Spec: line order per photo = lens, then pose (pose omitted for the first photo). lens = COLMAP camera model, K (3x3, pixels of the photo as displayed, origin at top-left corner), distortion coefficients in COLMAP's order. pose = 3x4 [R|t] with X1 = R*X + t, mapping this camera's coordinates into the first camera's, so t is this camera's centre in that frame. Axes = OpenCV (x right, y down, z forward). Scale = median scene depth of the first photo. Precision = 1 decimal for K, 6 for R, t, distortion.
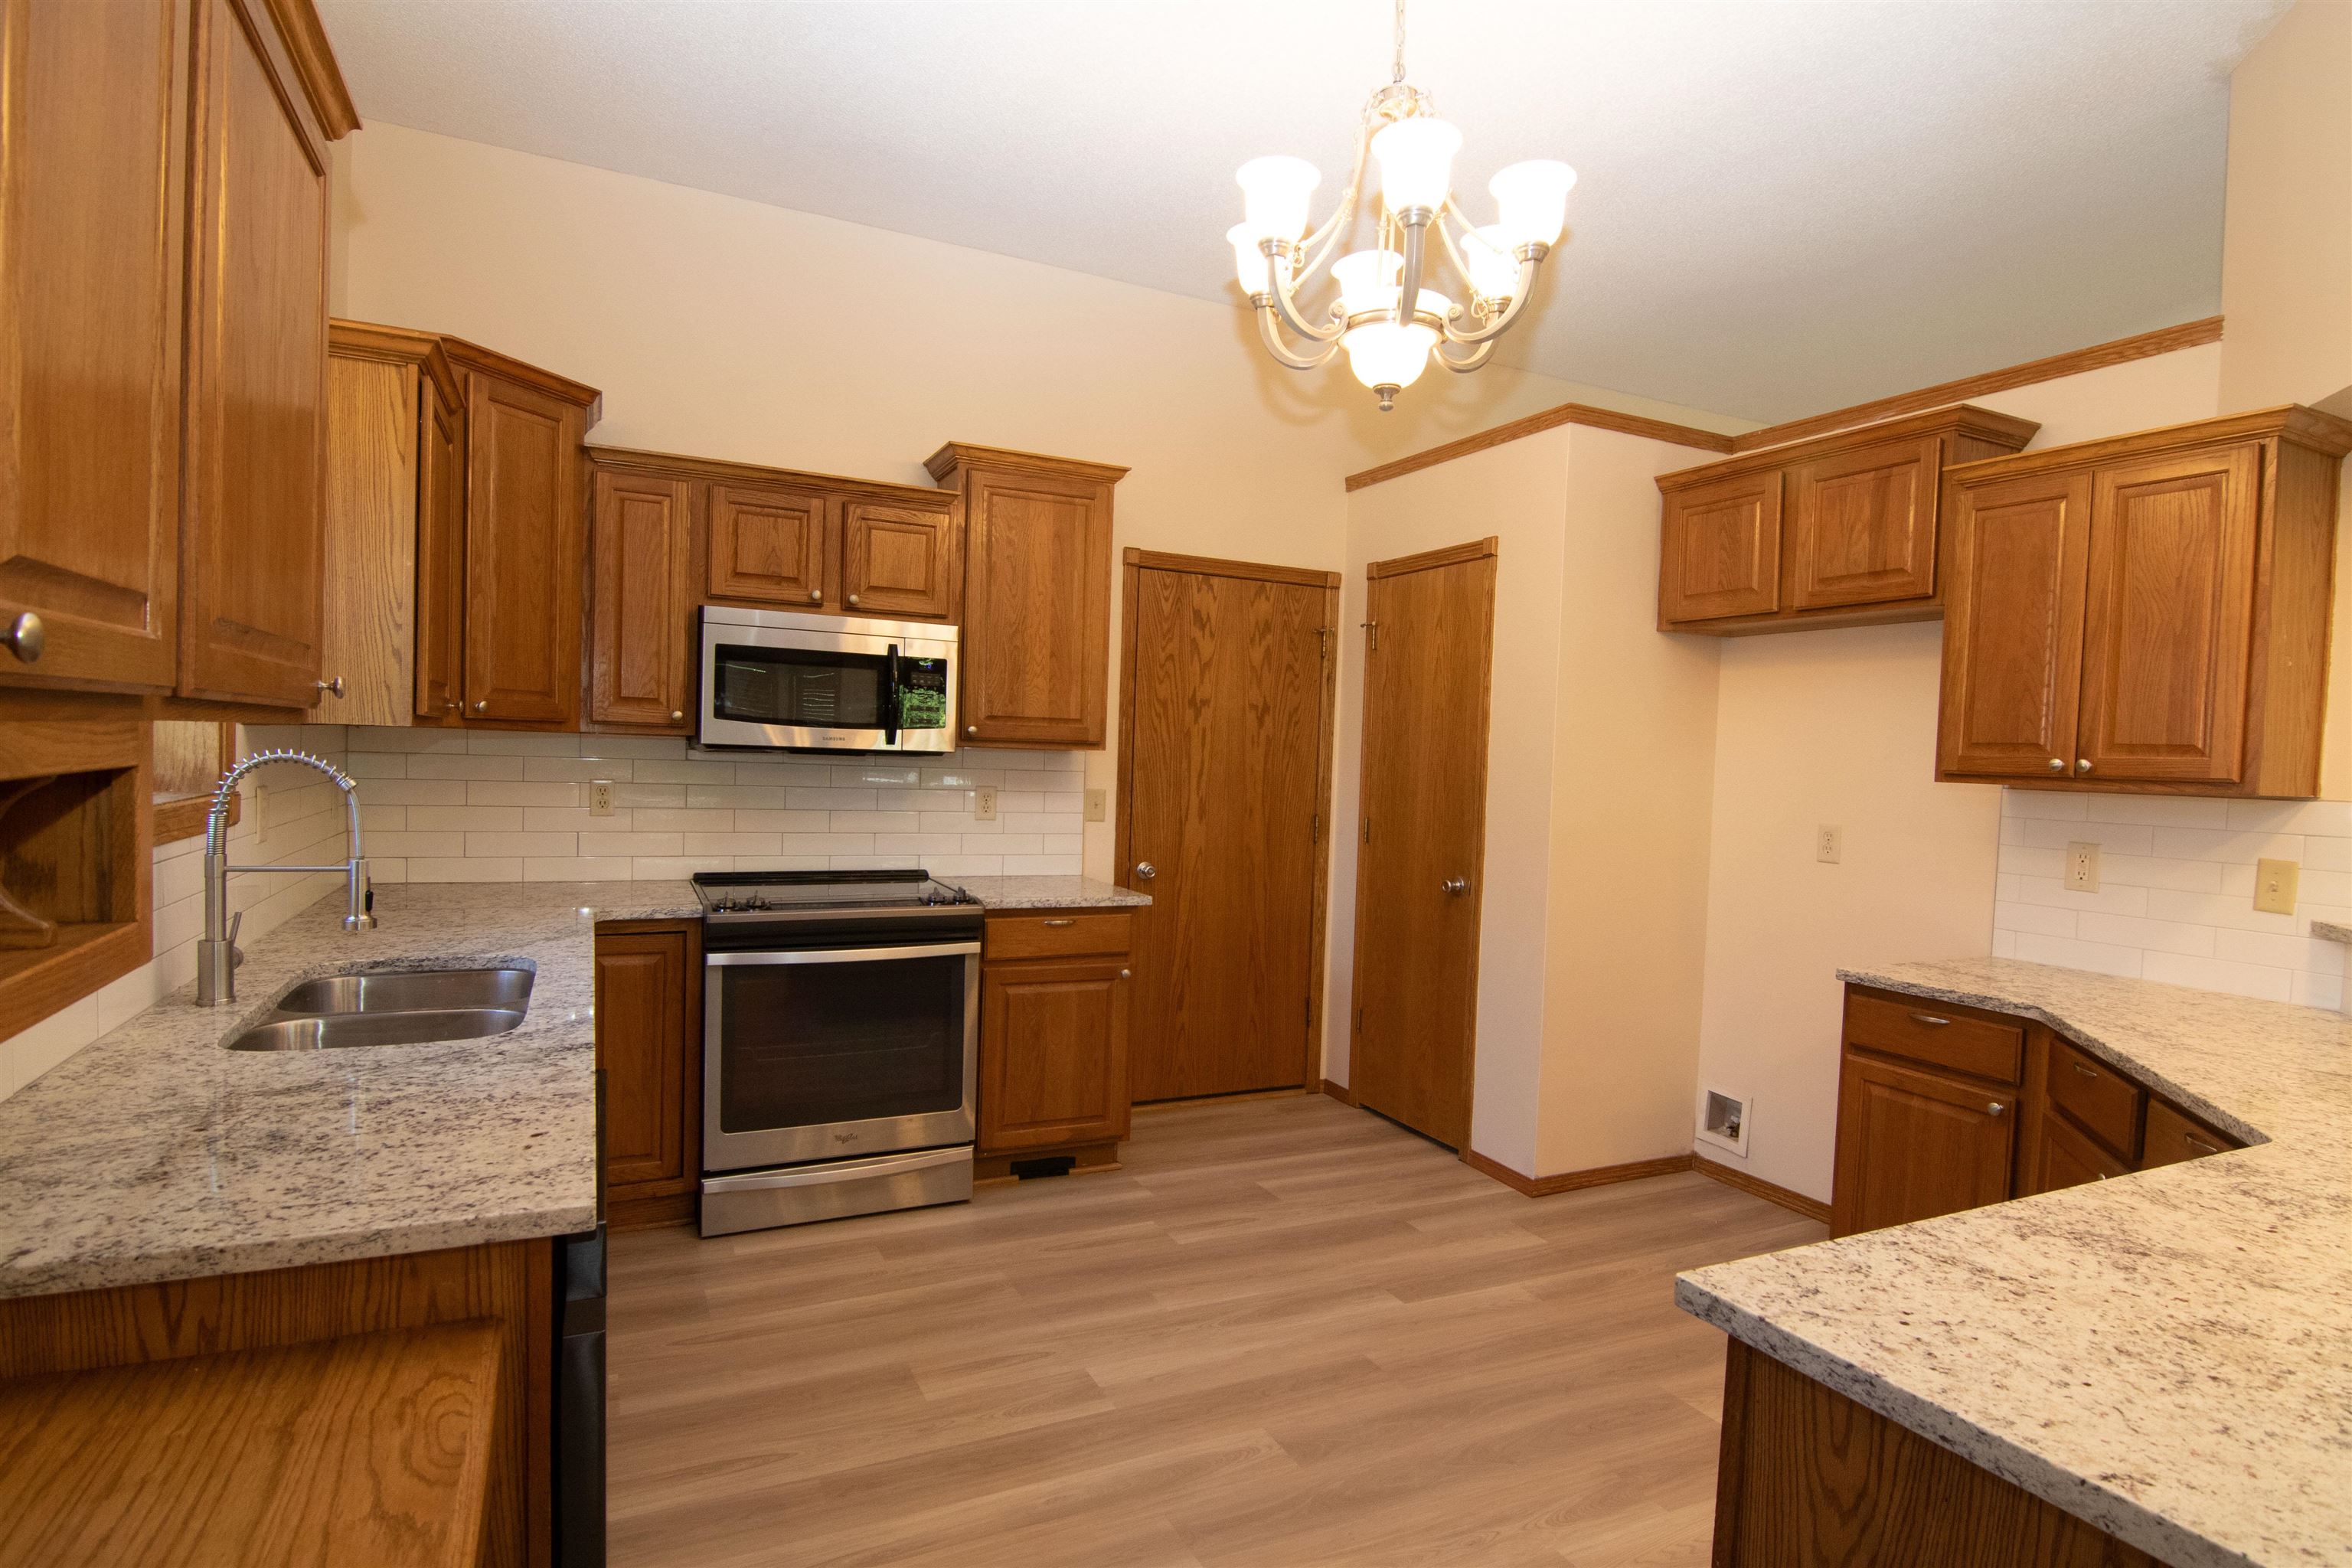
lens RADIAL K [[1209.3, 0, 1179.2], [0, 1209.3, 800.9], [0, 0, 1]] dist [-0.002614, -0.012918]
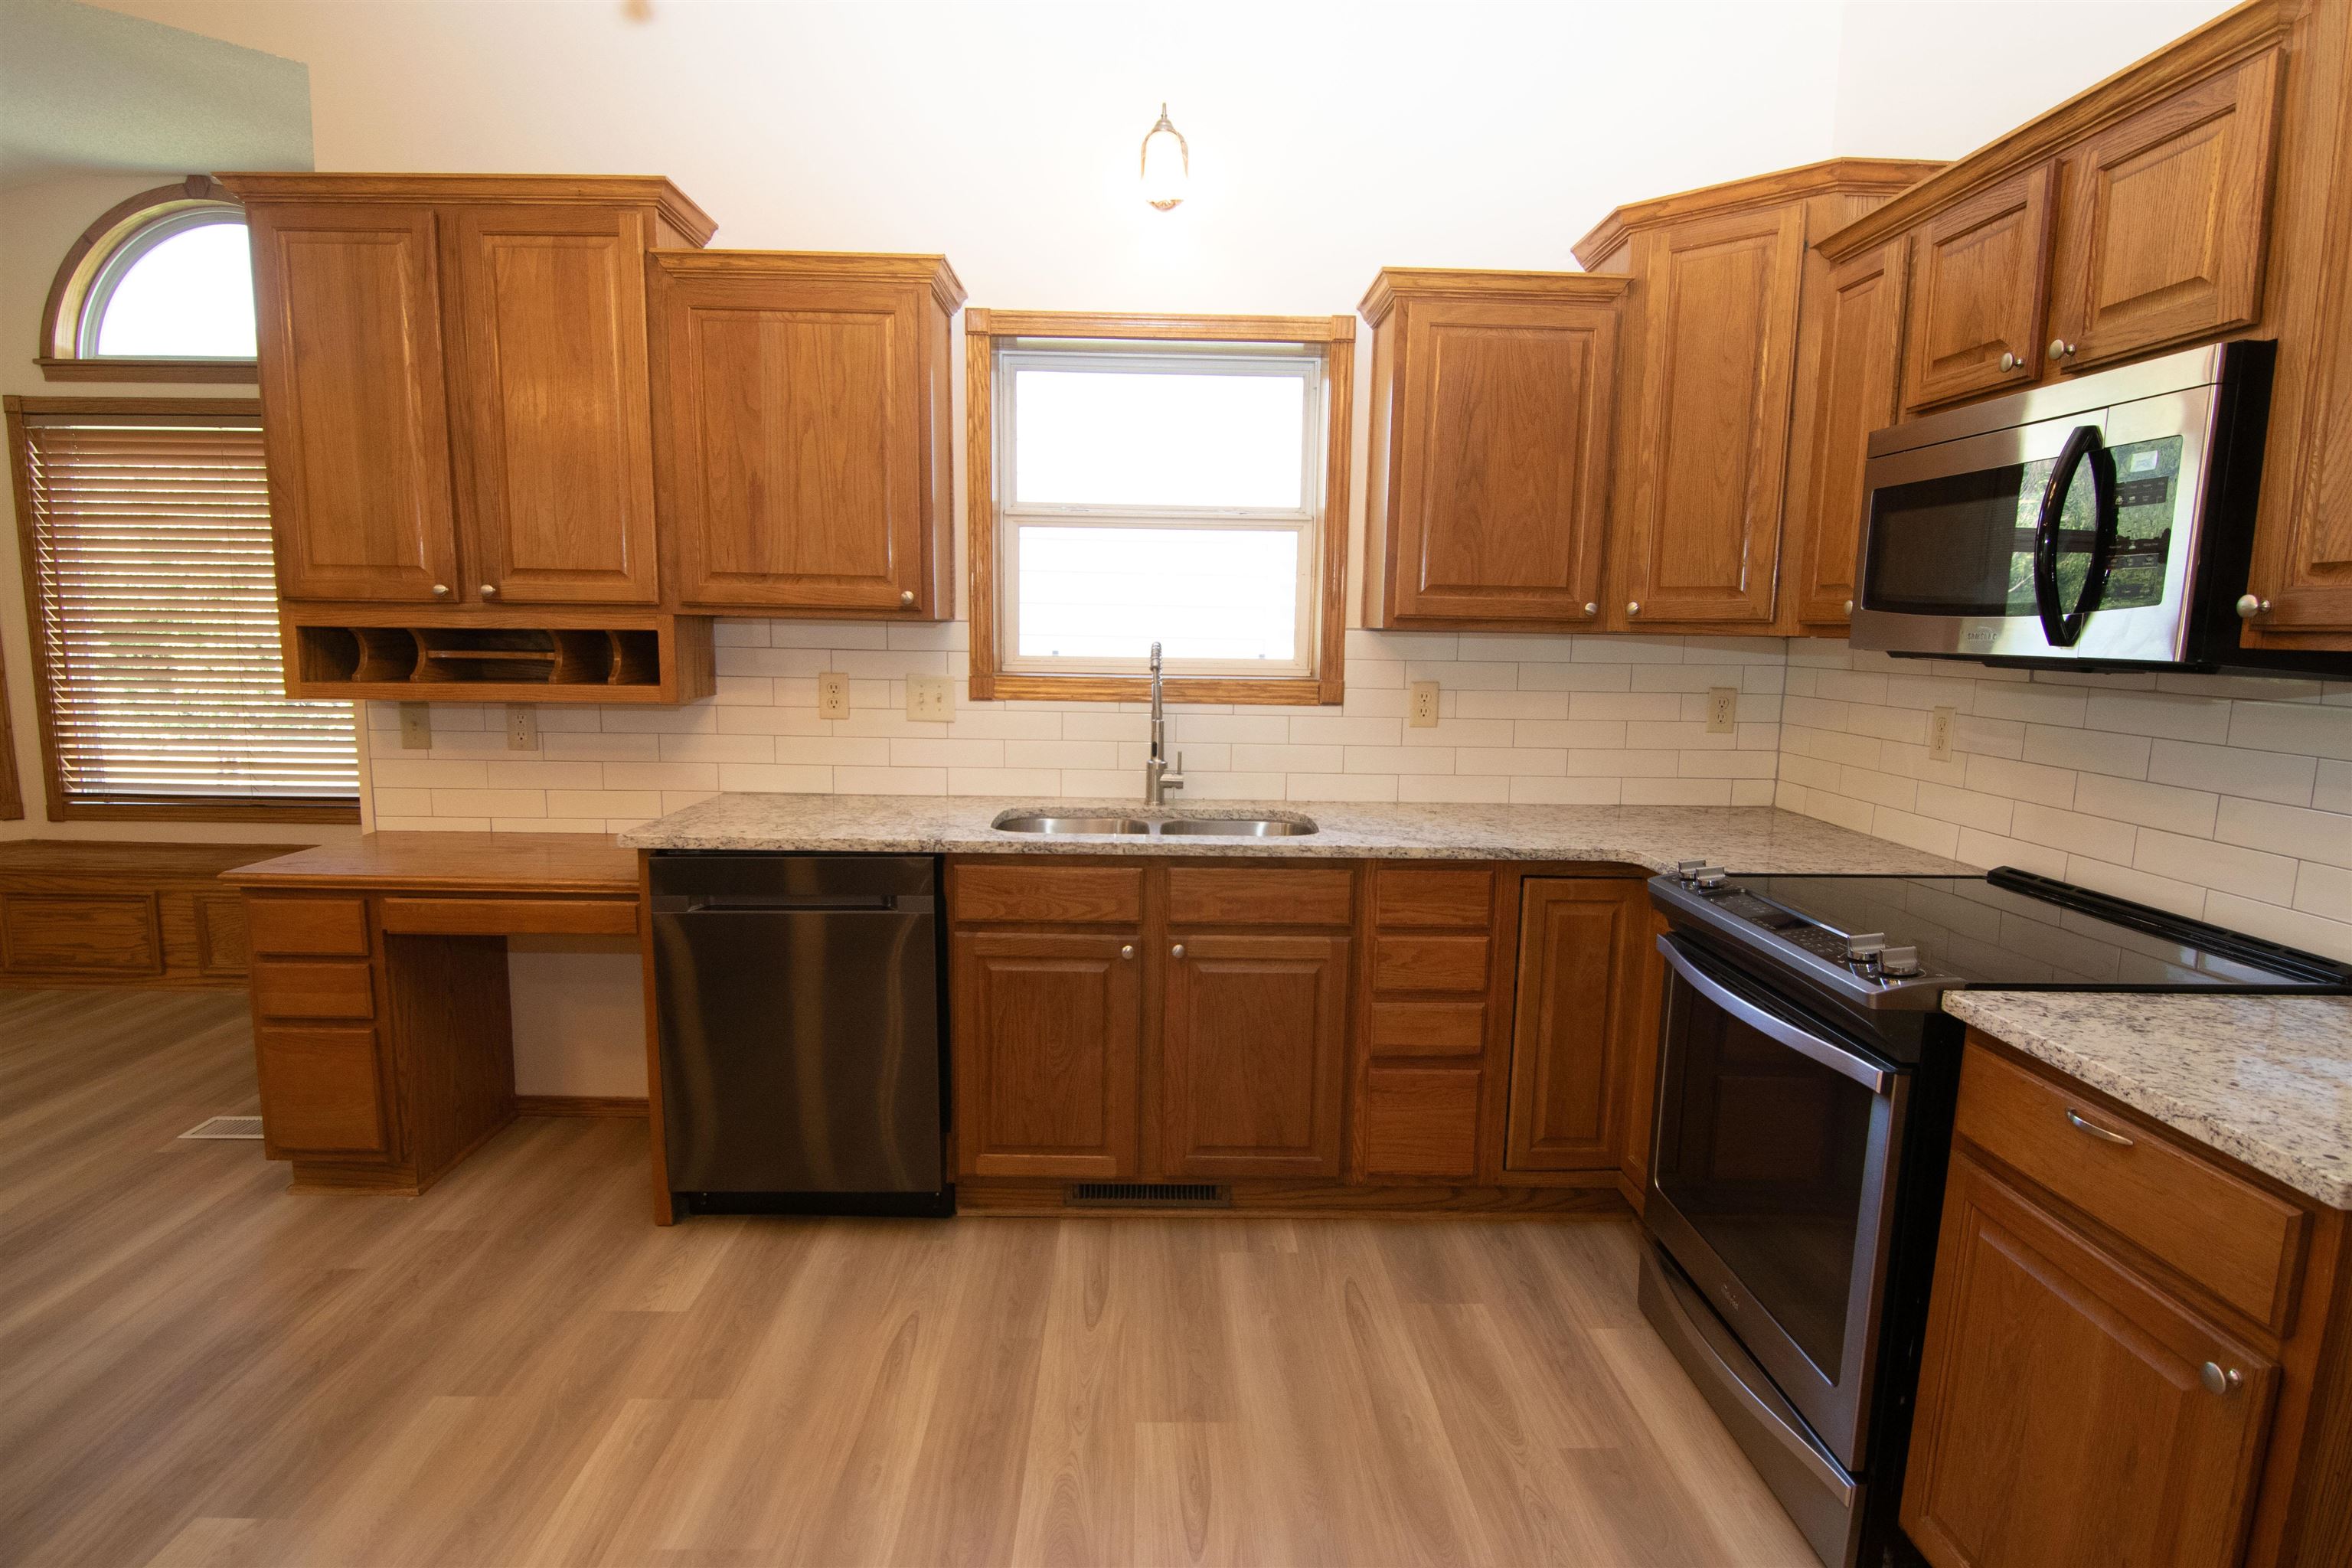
lens RADIAL K [[1214.1, 0, 1182.2], [0, 1214.1, 802.9], [0, 0, 1]] dist [-0.001191, -0.014601]
pose [[-0.414513, 0.089059, -0.905675, 0.322295], [-0.070887, 0.989016, 0.129698, -0.022122], [0.907278, 0.117962, -0.403647, 0.856622]]
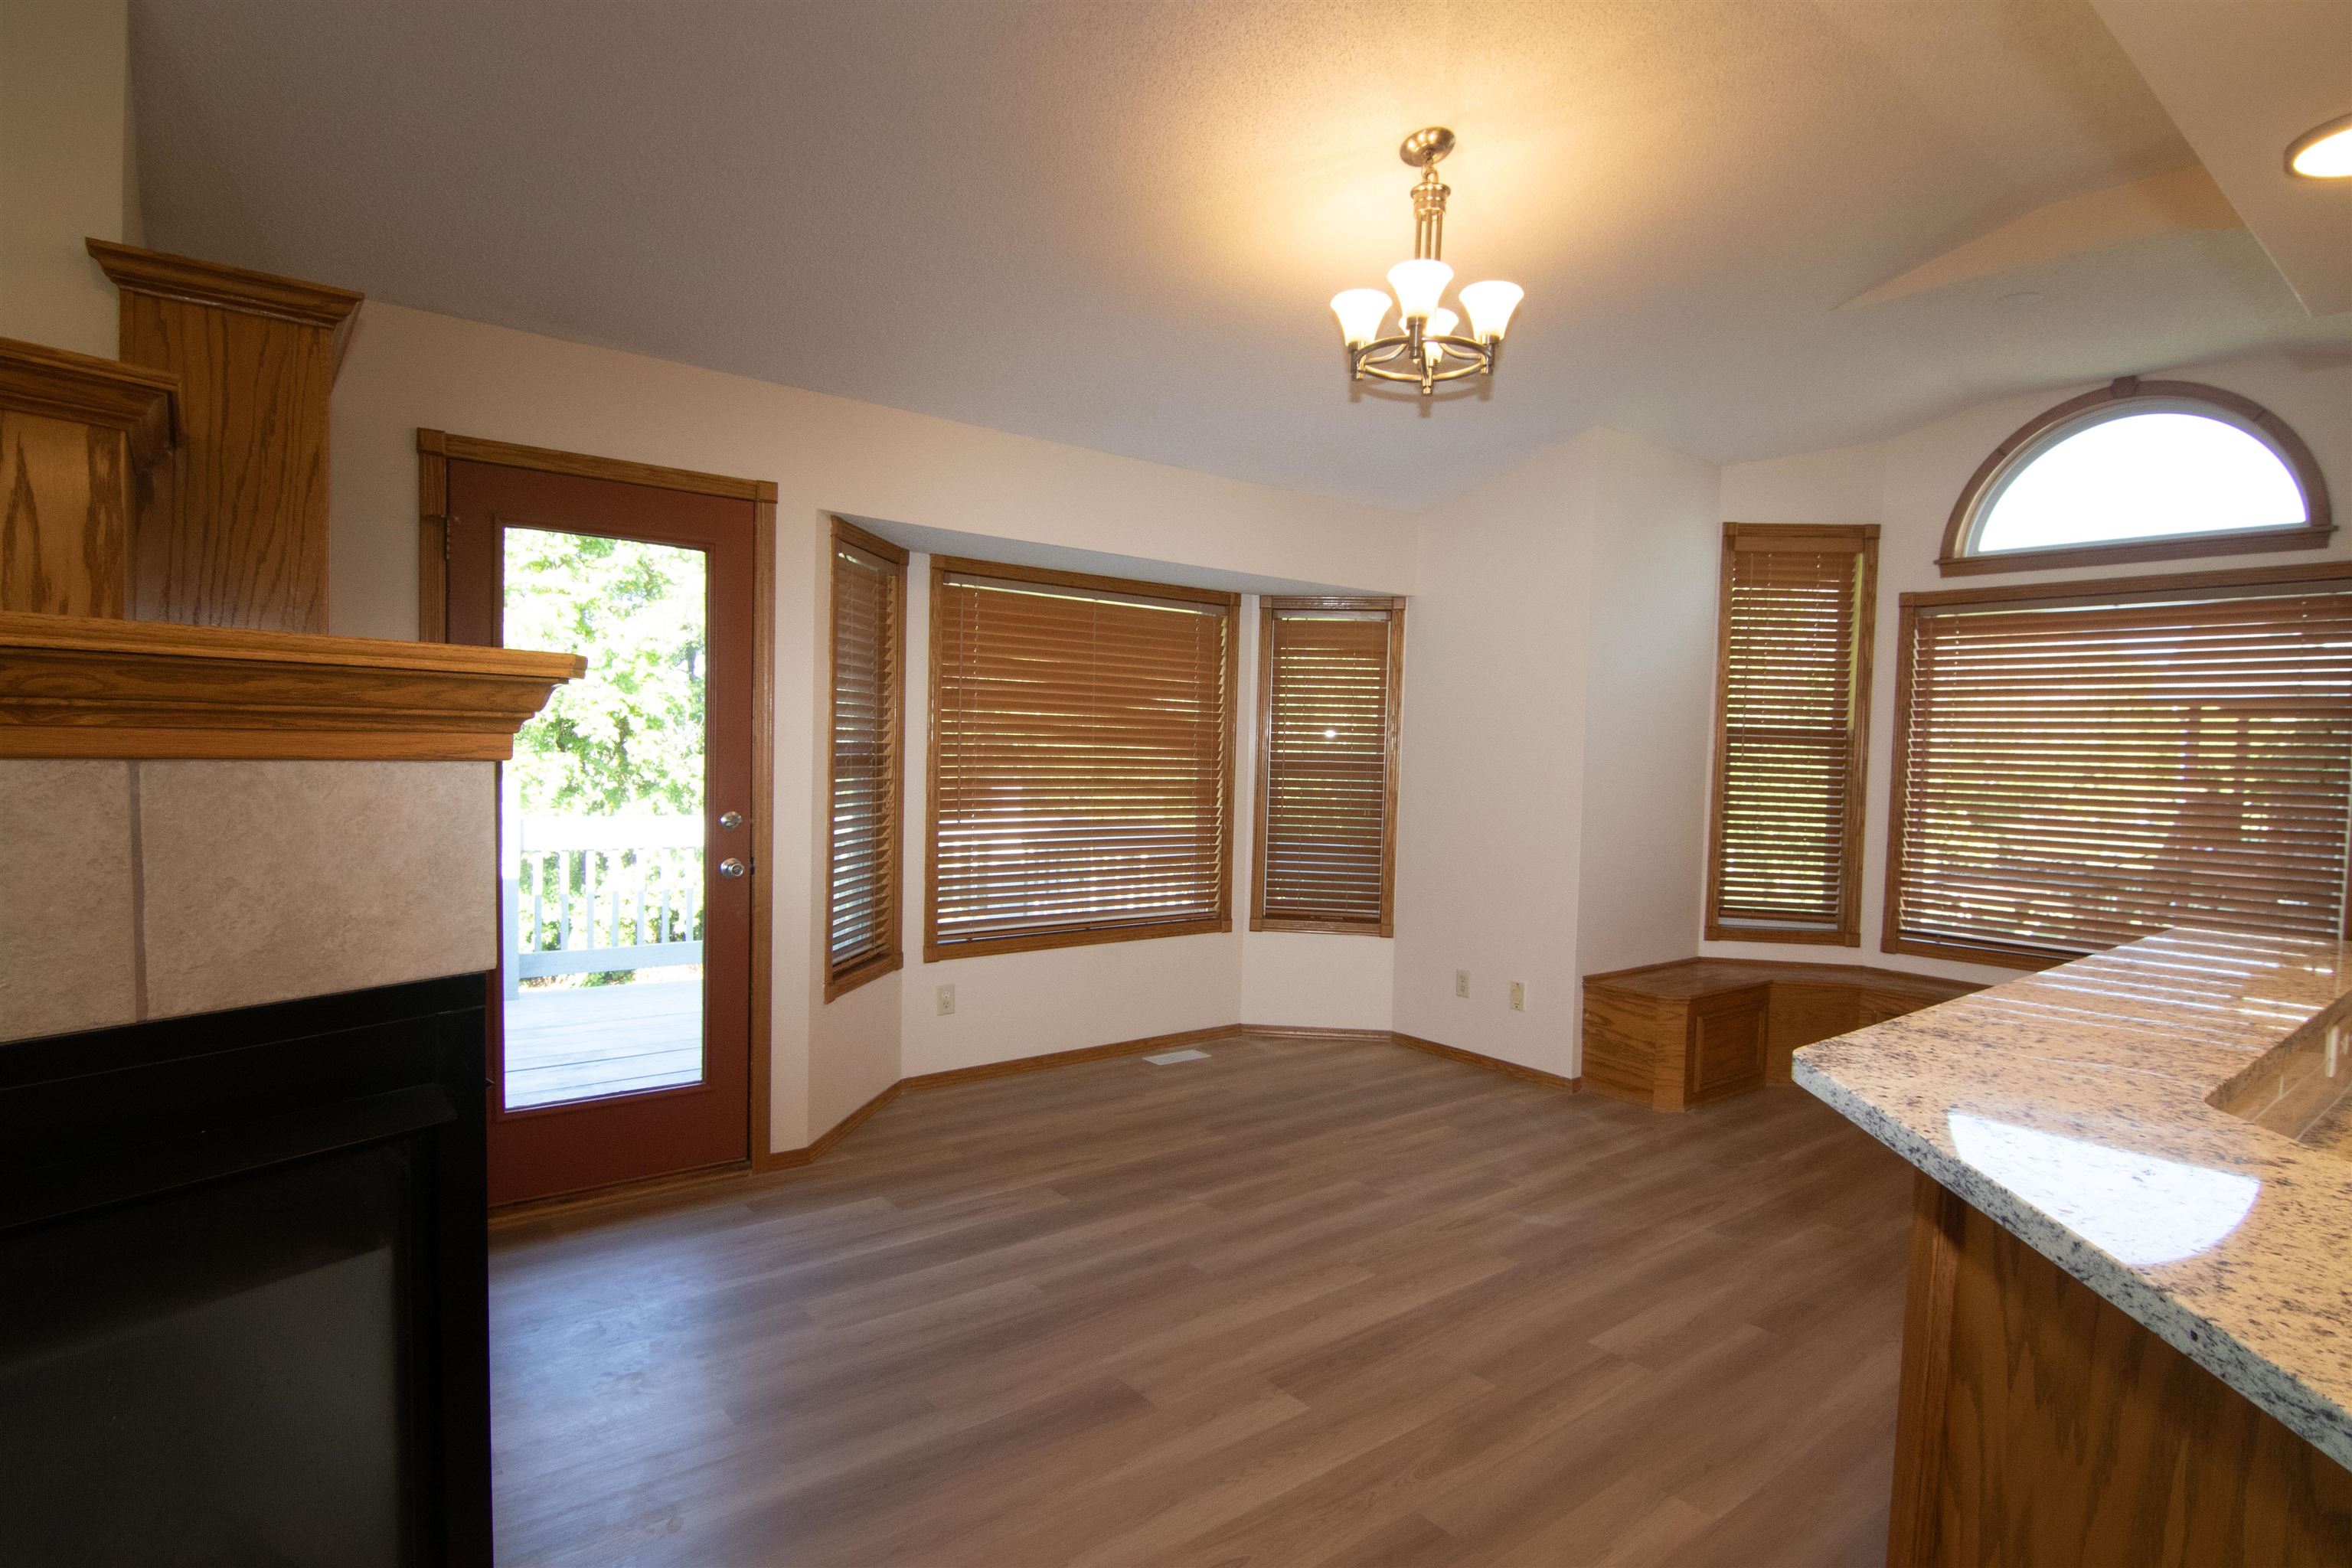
lens RADIAL K [[1214.1, 0, 1182.2], [0, 1214.1, 802.9], [0, 0, 1]] dist [-0.001191, -0.014601]
pose [[-0.974380, -0.050587, -0.219143, 0.810022], [-0.069530, 0.994399, 0.079606, 0.004938], [0.213888, 0.092803, -0.972440, 0.519897]]
